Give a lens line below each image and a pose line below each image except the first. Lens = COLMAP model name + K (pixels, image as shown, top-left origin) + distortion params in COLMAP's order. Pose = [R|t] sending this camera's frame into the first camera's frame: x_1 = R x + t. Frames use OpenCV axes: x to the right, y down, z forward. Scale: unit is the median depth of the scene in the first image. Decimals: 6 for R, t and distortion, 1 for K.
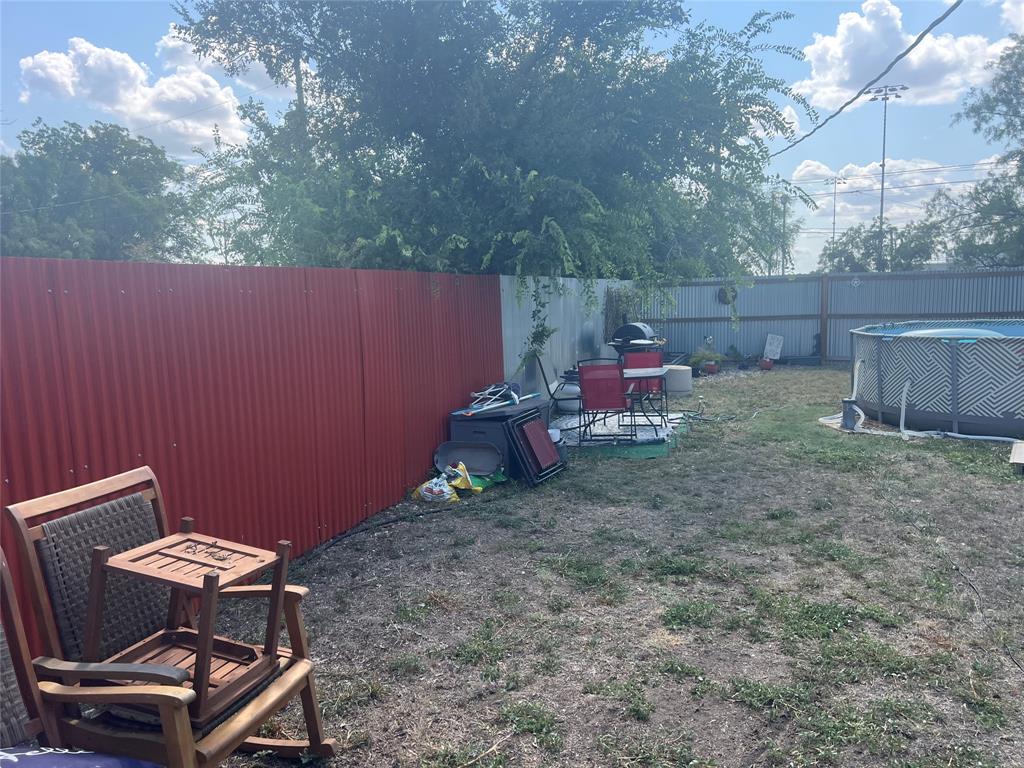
lens RADIAL K [[769.4, 0, 504.4], [0, 769.4, 382.8], [0, 0, 1]] dist [0.039685, -0.047123]
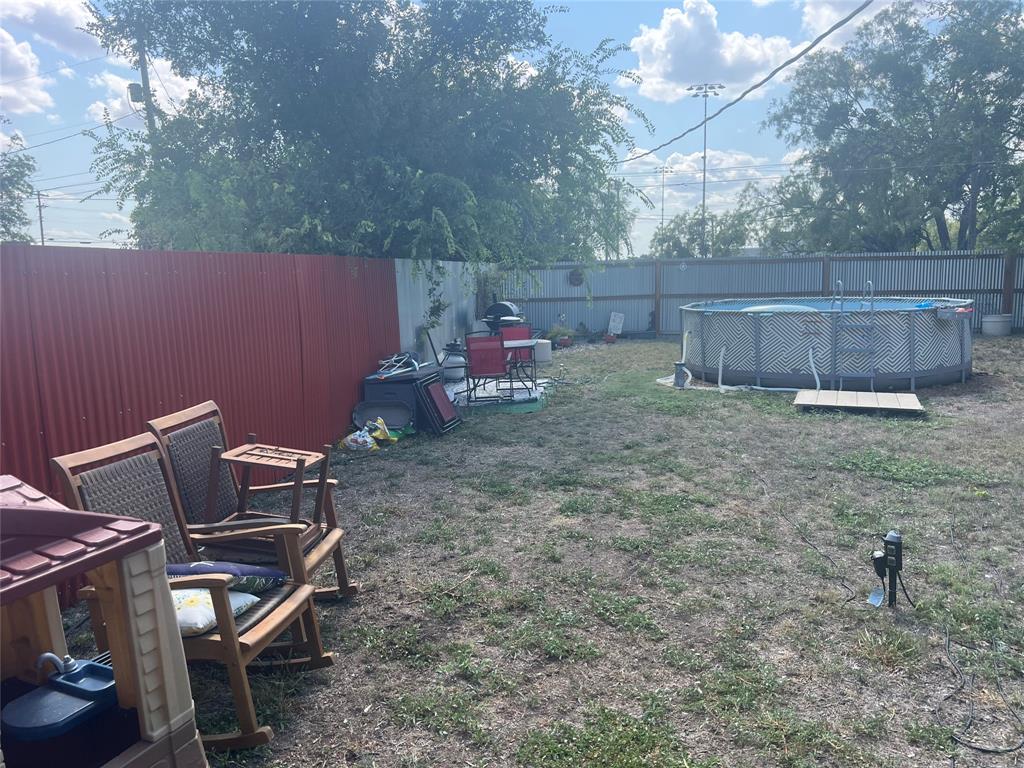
lens RADIAL K [[774.0, 0, 507.3], [0, 774.0, 385.9], [0, 0, 1]] dist [0.075637, -0.085805]
pose [[0.979127, -0.026178, 0.201558, -0.085175], [0.020817, 0.999372, 0.028669, 0.019843], [-0.202182, -0.023875, 0.979057, -0.180218]]
